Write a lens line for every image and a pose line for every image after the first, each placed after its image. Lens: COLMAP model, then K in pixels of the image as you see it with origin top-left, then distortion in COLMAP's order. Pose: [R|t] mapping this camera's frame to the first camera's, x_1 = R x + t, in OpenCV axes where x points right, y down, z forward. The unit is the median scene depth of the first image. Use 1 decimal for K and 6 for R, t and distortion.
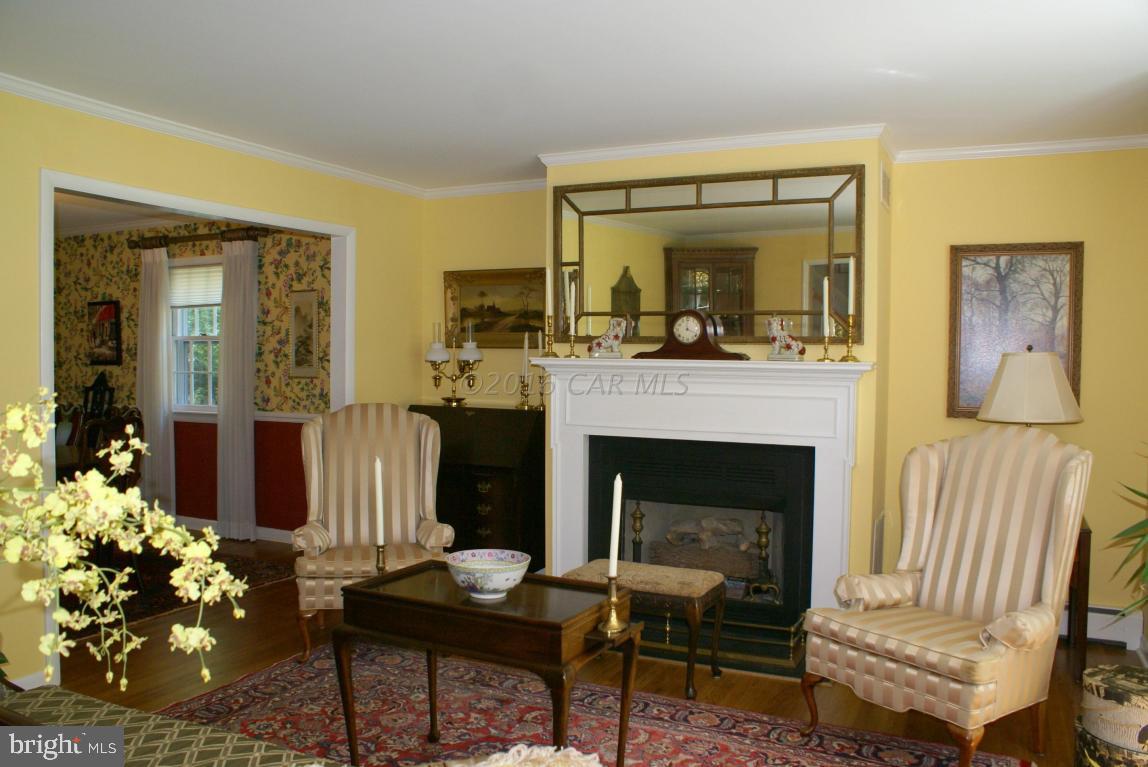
lens RADIAL K [[888.7, 0, 574.0], [0, 888.7, 383.5], [0, 0, 1]] dist [-0.161503, 0.146342]
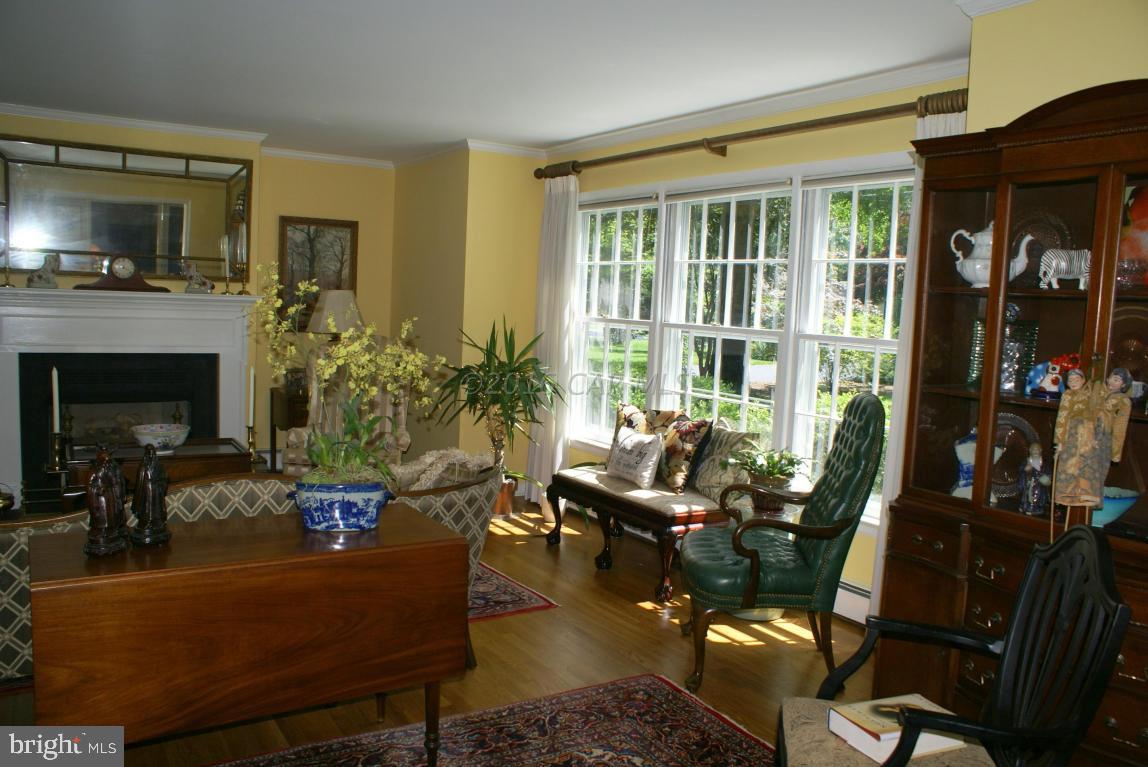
lens RADIAL K [[888.7, 0, 574.0], [0, 888.7, 383.5], [0, 0, 1]] dist [-0.161503, 0.146342]
pose [[0.522544, -0.068761, 0.849835, -0.610822], [-0.007218, 0.996350, 0.085054, -0.004105], [-0.852582, -0.050579, 0.520140, -0.225535]]
